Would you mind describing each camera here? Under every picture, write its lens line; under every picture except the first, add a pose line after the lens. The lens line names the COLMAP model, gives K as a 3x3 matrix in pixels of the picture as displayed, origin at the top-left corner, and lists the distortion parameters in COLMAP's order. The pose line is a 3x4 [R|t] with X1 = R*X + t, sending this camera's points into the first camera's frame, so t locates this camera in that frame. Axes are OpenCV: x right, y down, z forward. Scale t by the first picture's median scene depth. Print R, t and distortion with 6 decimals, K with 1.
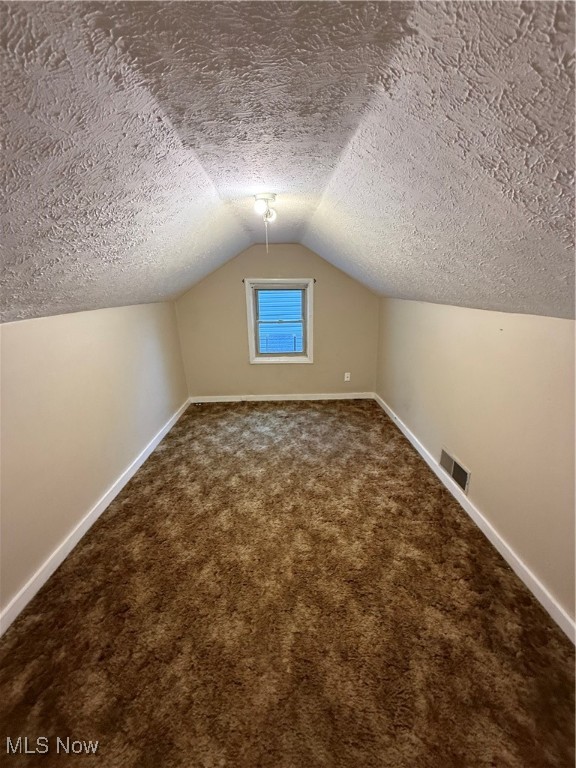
lens RADIAL K [[303.6, 0, 285.6], [0, 303.6, 383.3], [0, 0, 1]] dist [-0.000424, 0.000403]
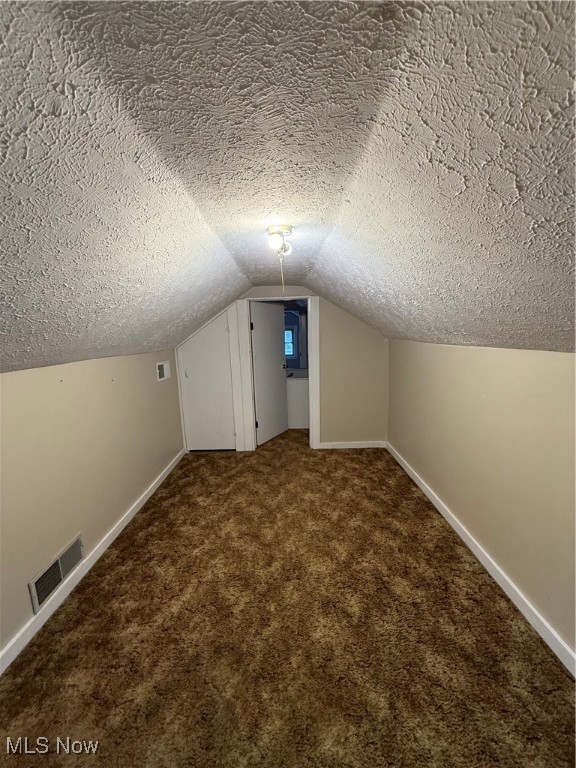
lens RADIAL K [[303.6, 0, 288.0], [0, 303.6, 386.0], [0, 0, 1]] dist [-0.000424, 0.000403]
pose [[-0.998767, 0.046943, 0.016125, -0.066837], [0.049022, 0.882003, 0.468687, -0.498620], [0.007780, 0.468899, -0.883217, 1.572790]]
